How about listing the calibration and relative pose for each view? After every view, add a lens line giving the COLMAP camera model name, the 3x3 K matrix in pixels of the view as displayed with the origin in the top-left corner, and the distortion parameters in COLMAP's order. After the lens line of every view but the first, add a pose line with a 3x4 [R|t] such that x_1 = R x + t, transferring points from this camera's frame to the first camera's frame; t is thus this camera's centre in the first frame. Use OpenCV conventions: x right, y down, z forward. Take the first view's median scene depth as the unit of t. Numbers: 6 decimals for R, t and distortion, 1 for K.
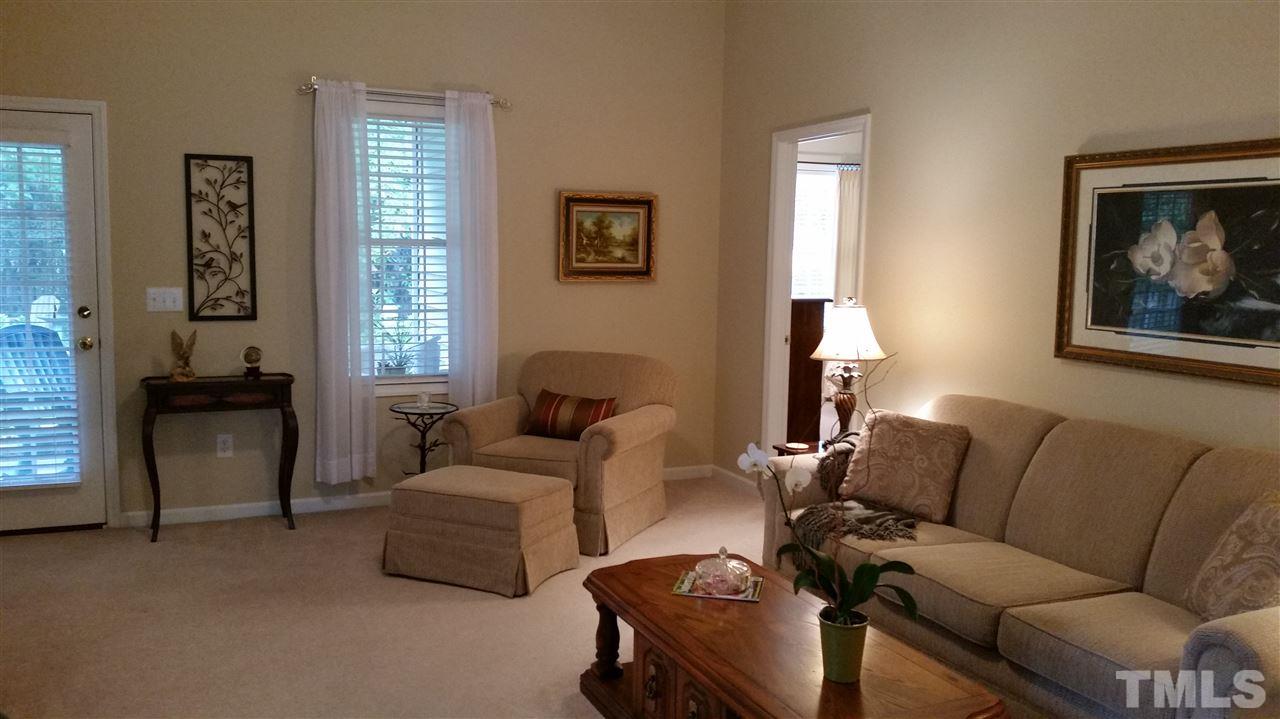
lens RADIAL K [[1050.6, 0, 640.0], [0, 1050.6, 359.5], [0, 0, 1]] dist [0.189392, -0.460517]
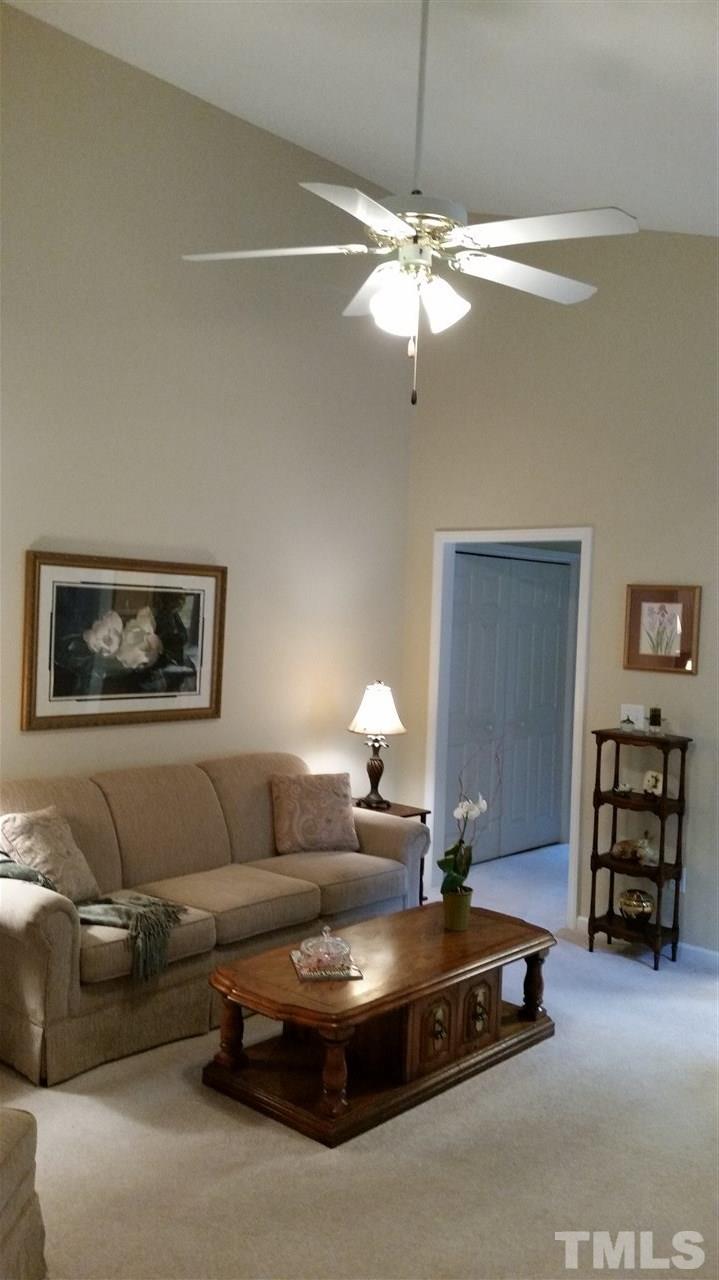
lens RADIAL K [[1050.6, 0, 359.5], [0, 1050.6, 640.0], [0, 0, 1]] dist [0.189392, -0.460517]
pose [[-0.409353, -0.061185, 0.910322, -0.827139], [0.046410, 0.995061, 0.087750, -0.194839], [-0.911195, 0.078169, -0.404492, 1.248180]]
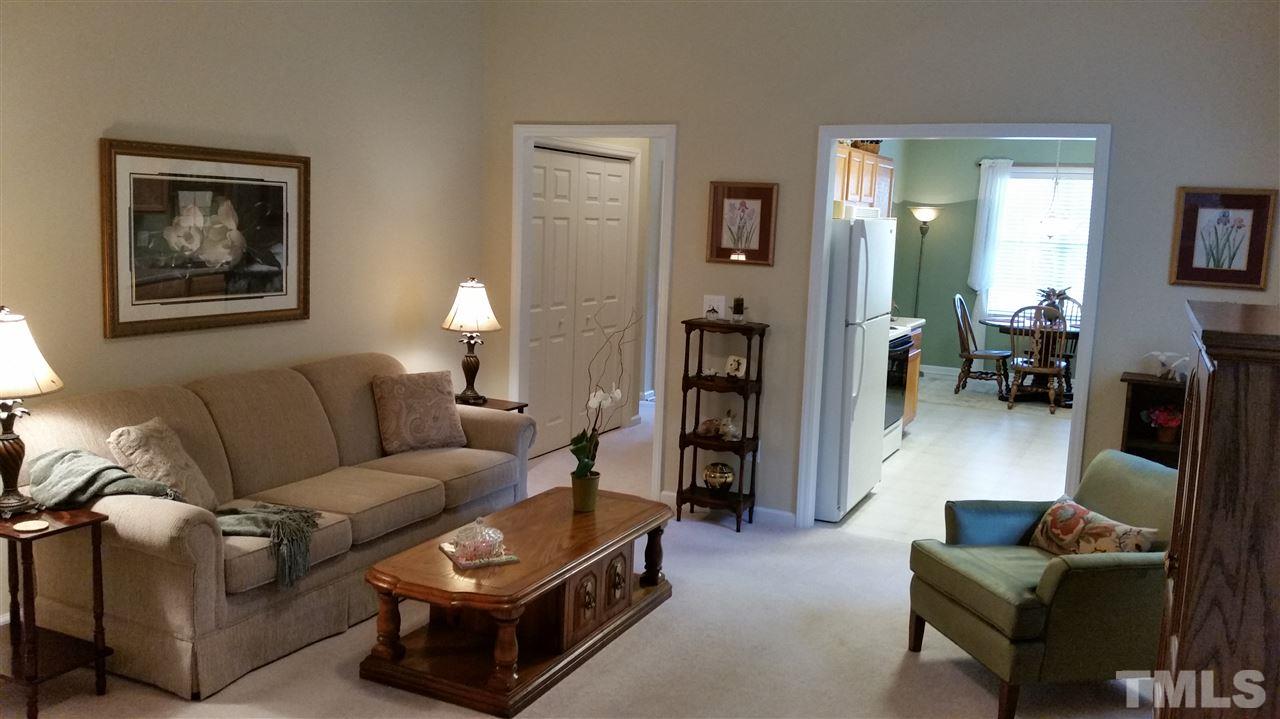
lens RADIAL K [[1050.6, 0, 640.0], [0, 1050.6, 359.5], [0, 0, 1]] dist [0.189392, -0.460517]
pose [[-0.645457, -0.146667, 0.749583, -0.766831], [0.027755, 0.976238, 0.214915, -0.205460], [-0.763292, 0.159523, -0.626049, 1.392240]]
